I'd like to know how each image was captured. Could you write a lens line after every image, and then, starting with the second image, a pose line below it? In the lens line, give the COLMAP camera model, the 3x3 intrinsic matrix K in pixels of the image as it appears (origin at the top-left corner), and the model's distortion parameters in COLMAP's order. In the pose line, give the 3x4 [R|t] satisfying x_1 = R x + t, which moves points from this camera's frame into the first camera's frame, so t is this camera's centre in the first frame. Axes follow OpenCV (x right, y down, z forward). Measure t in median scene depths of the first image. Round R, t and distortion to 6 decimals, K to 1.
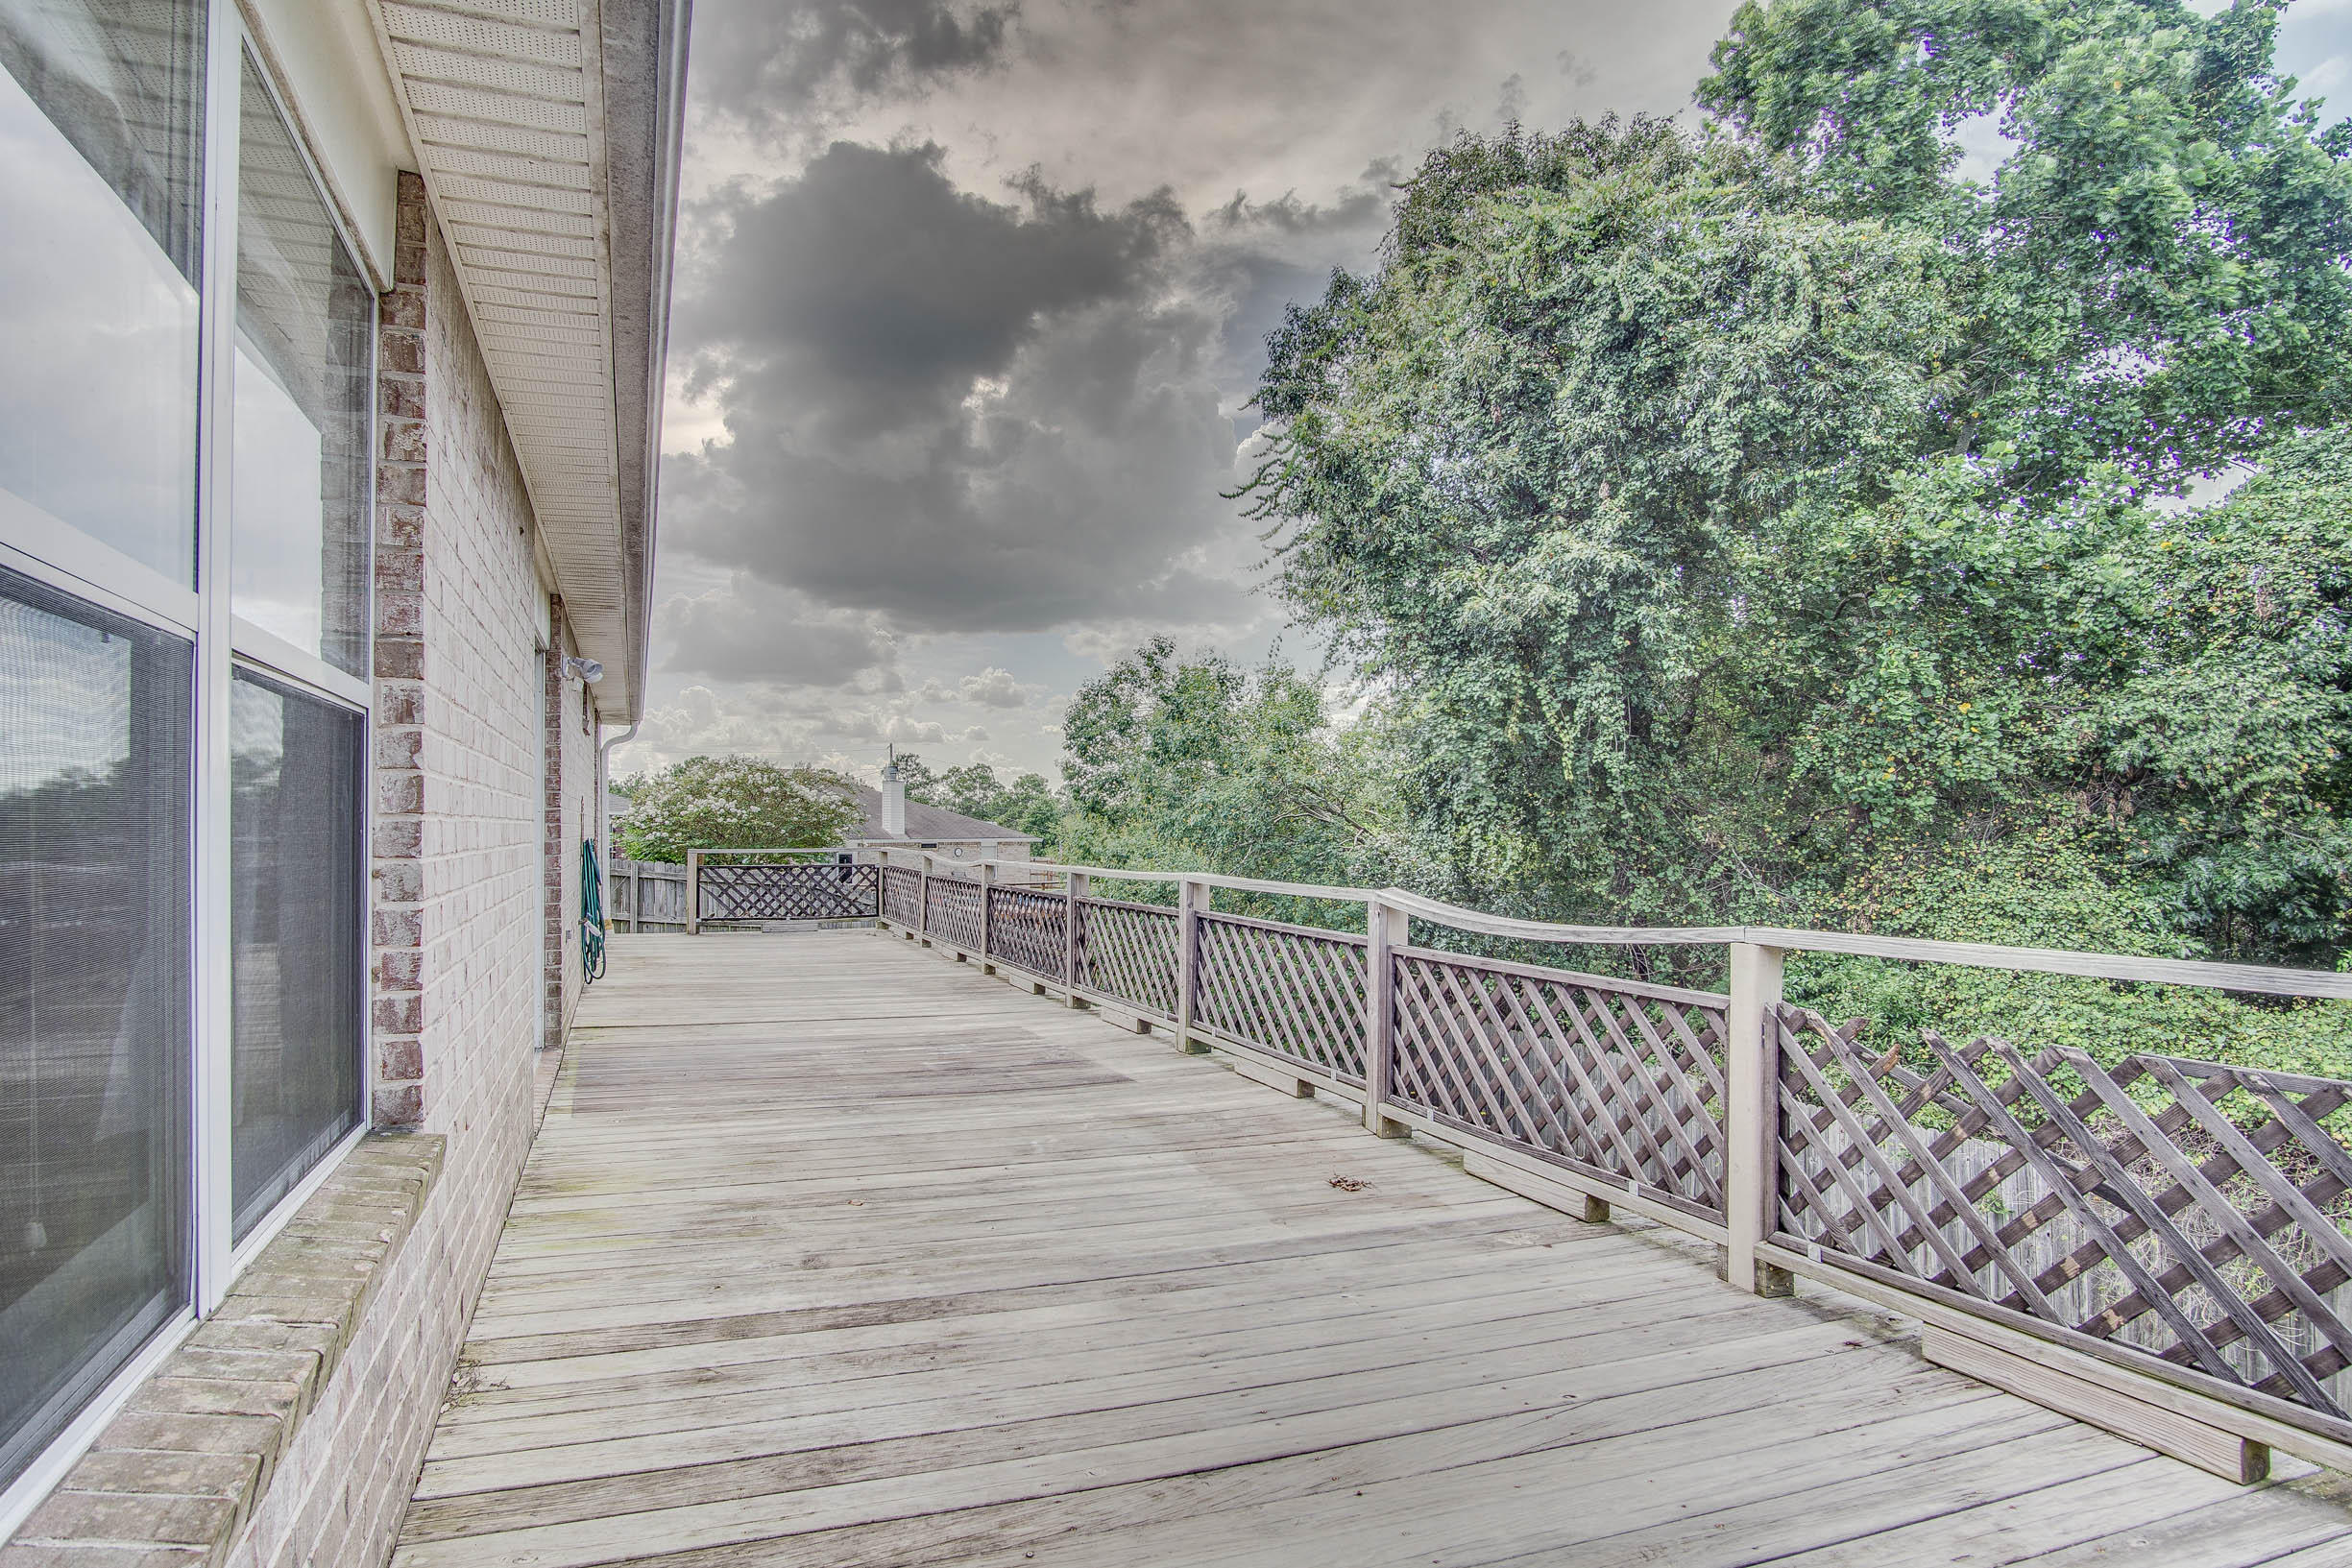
lens RADIAL K [[1338.6, 0, 1176.6], [0, 1338.6, 838.0], [0, 0, 1]] dist [-0.034630, -0.000203]
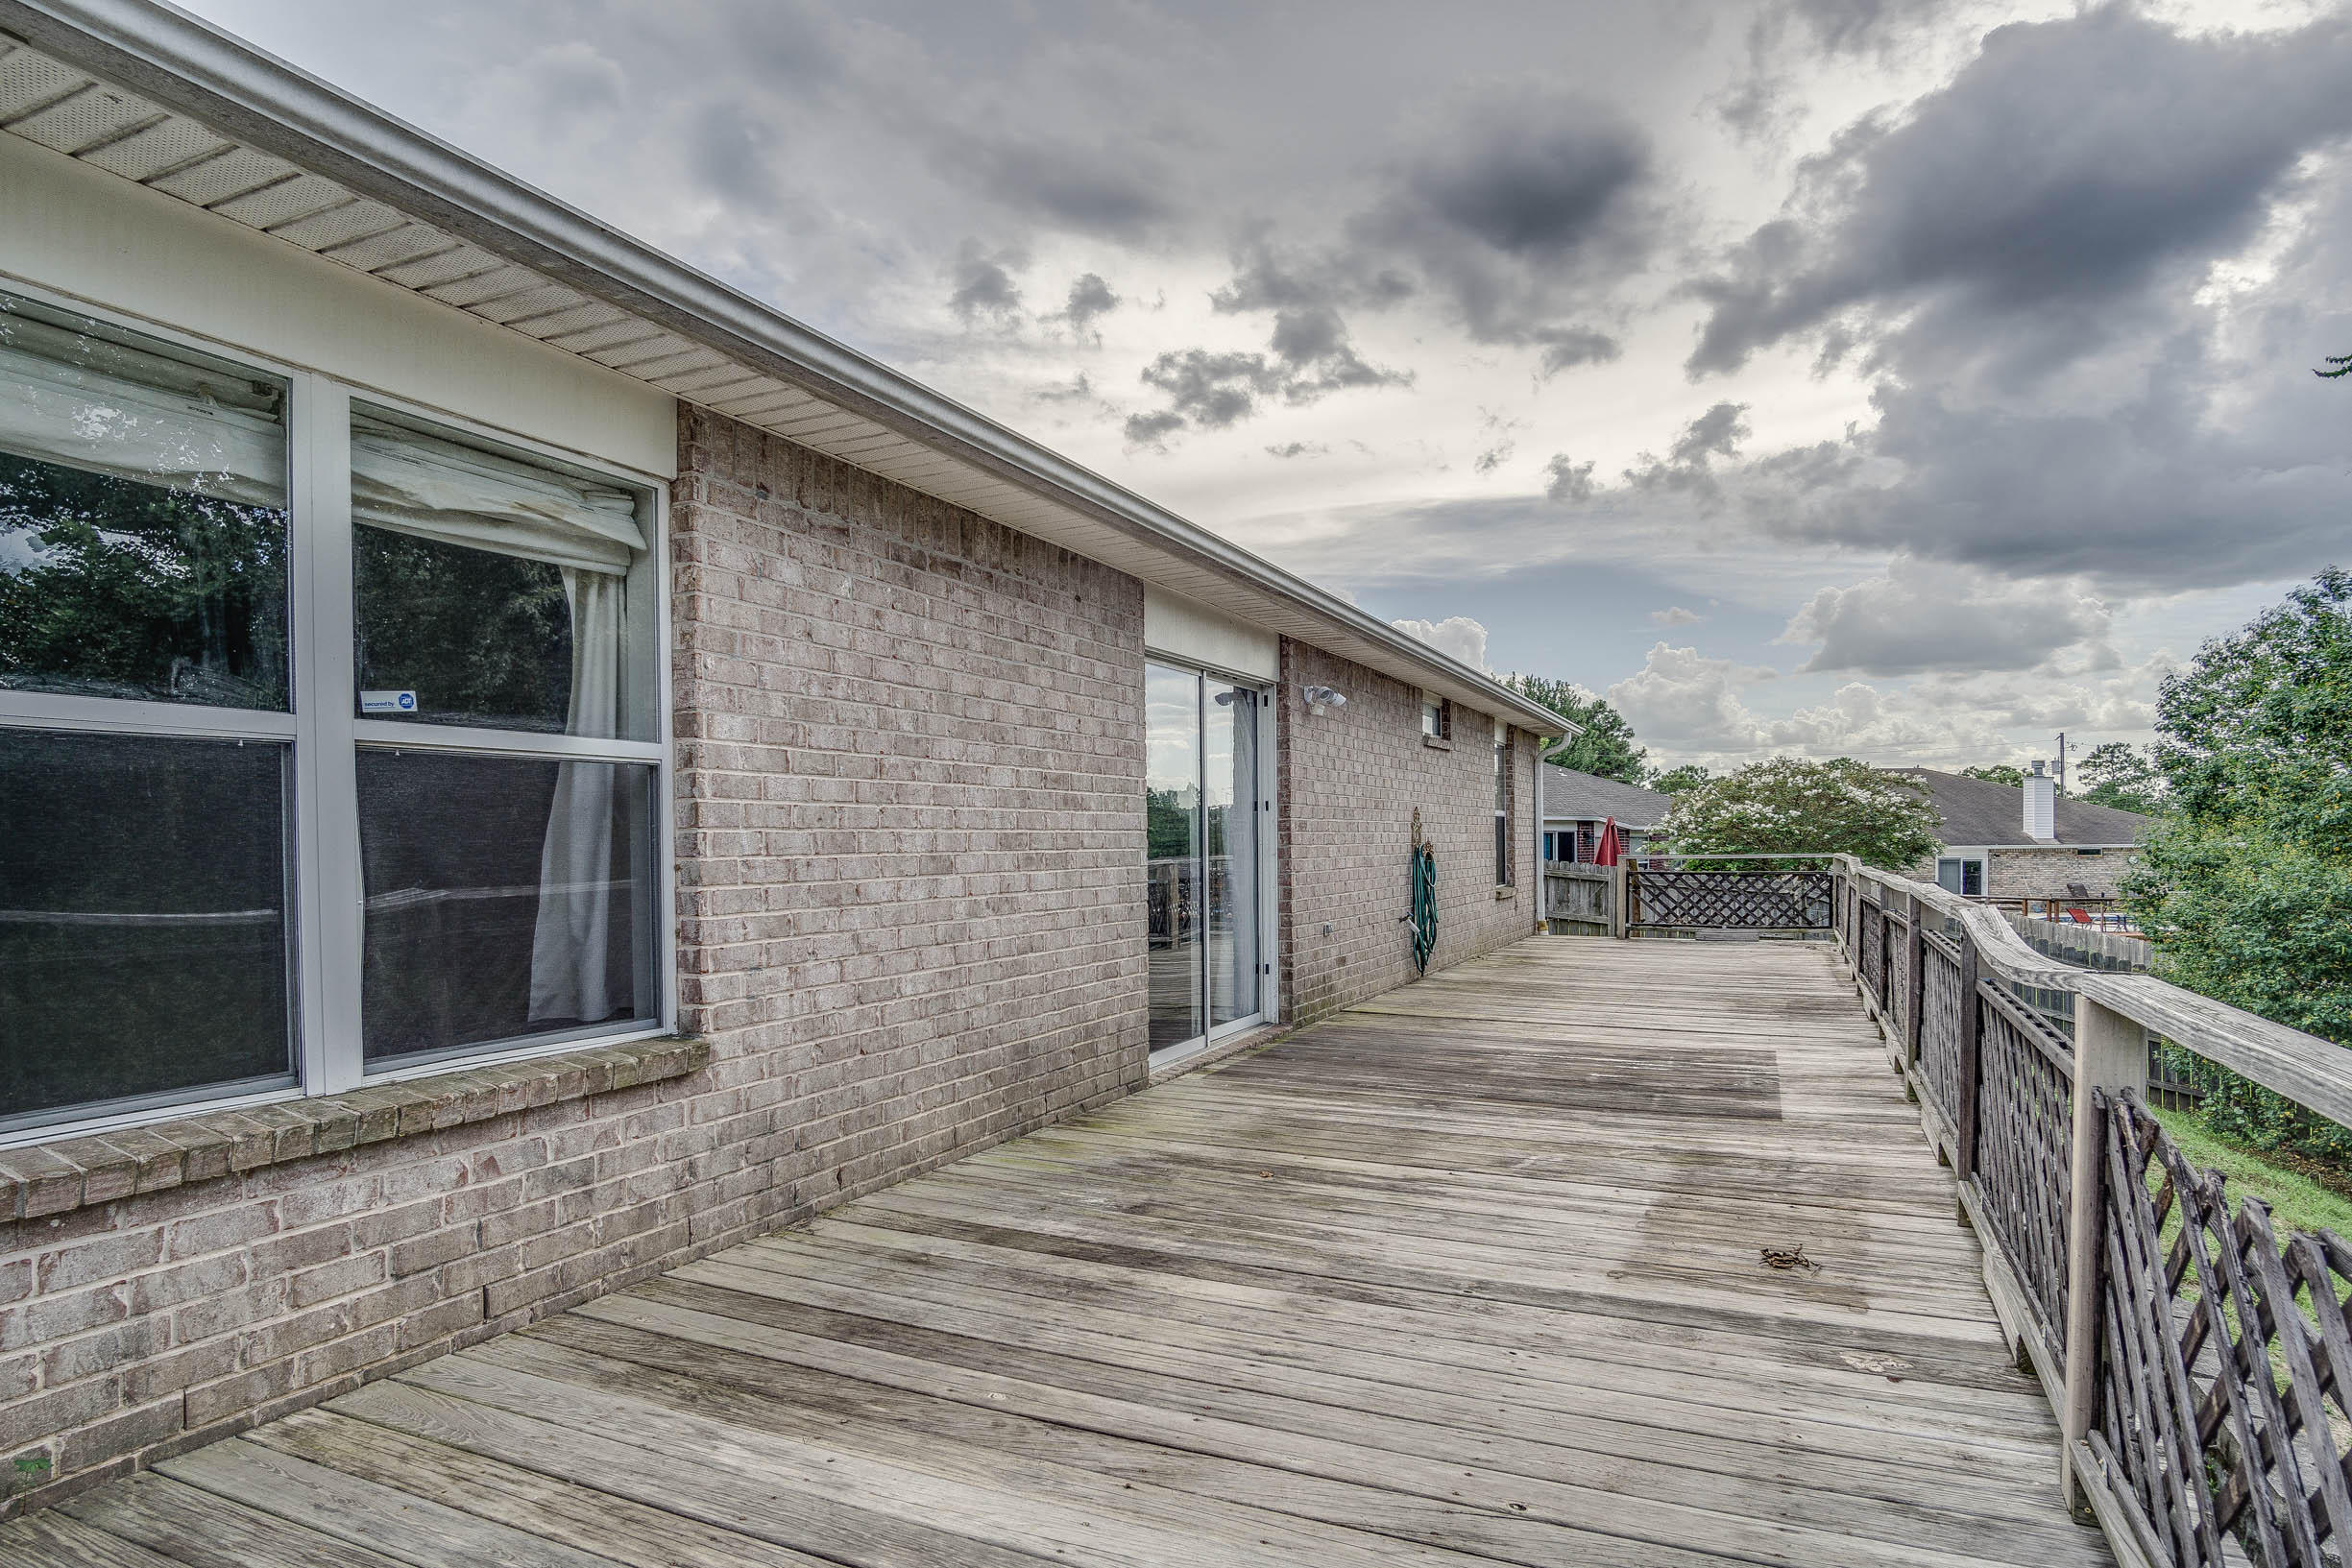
lens RADIAL K [[1355.5, 0, 1213.0], [0, 1355.5, 888.6], [0, 0, 1]] dist [-0.032834, 0.000644]
pose [[0.700796, 0.018353, -0.713126, 0.172375], [0.004939, 0.999520, 0.030577, 0.001247], [0.713345, -0.024951, 0.700369, 0.064062]]
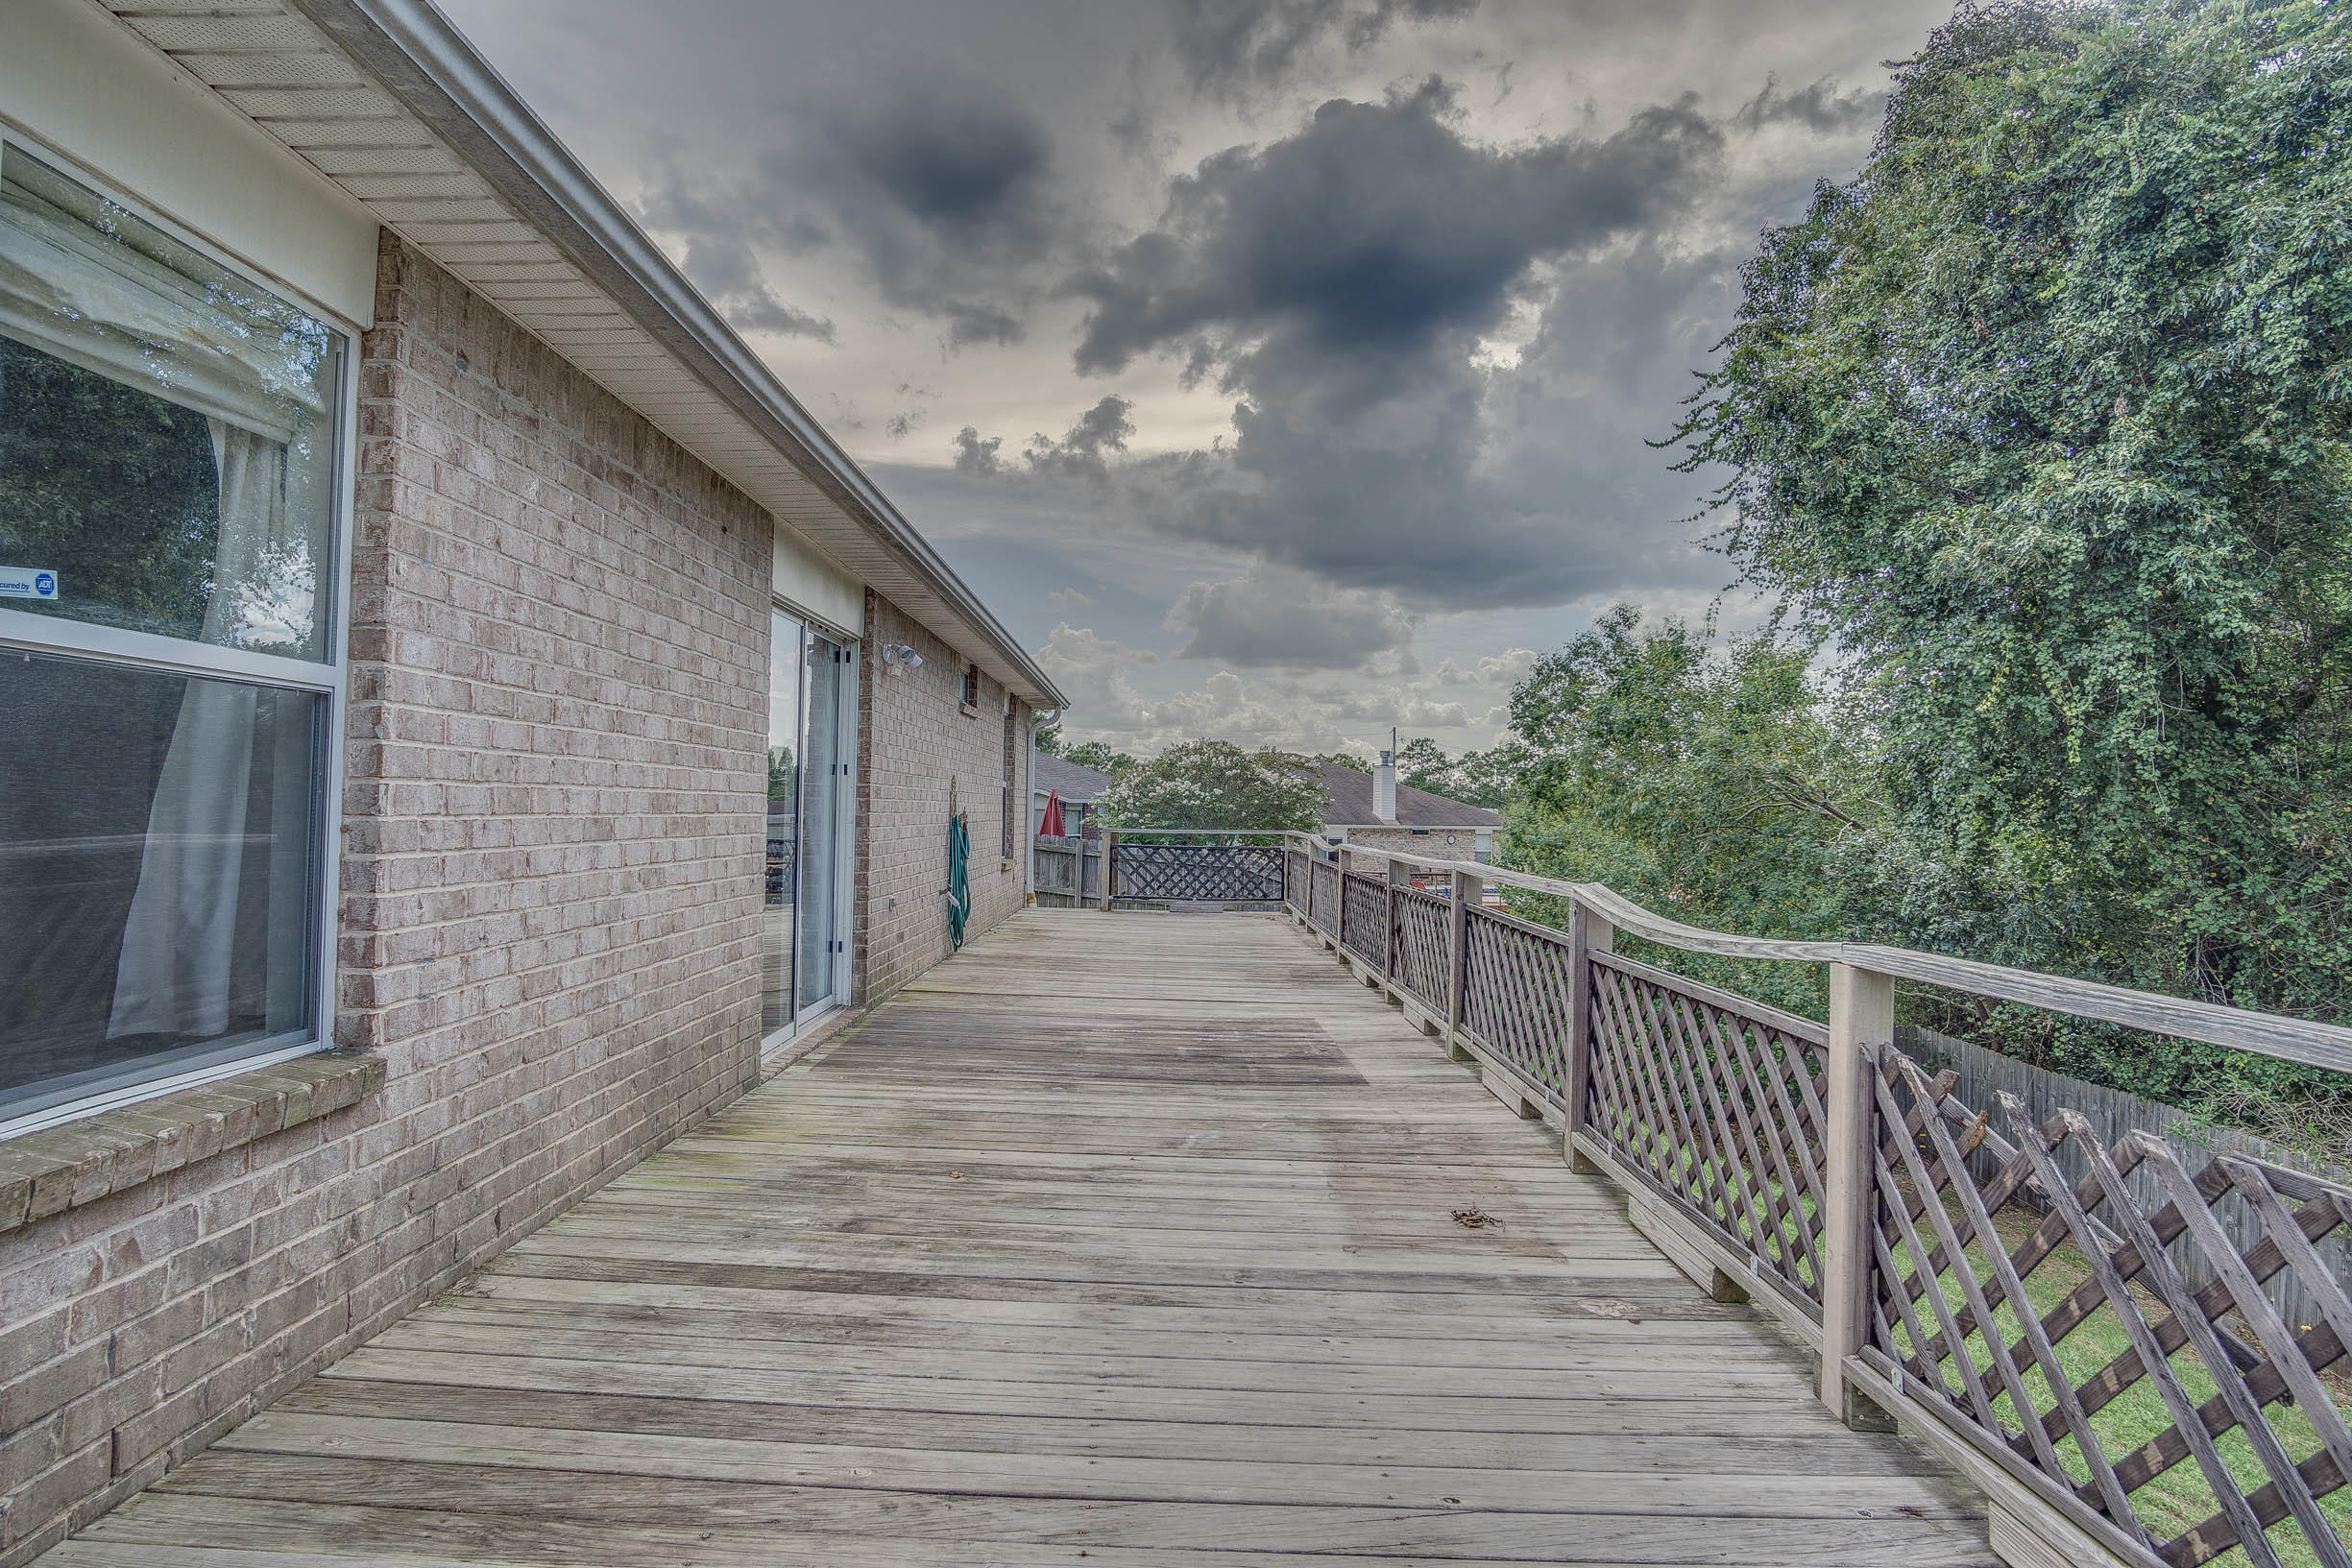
lens RADIAL K [[1377.7, 0, 1176.0], [0, 1377.7, 784.0], [0, 0, 1]] dist [-0.037659, 0.011417]
pose [[0.927408, 0.008889, -0.373945, 0.100280], [-0.019991, 0.999467, -0.025820, 0.000776], [0.373516, 0.031421, 0.927091, 0.031450]]
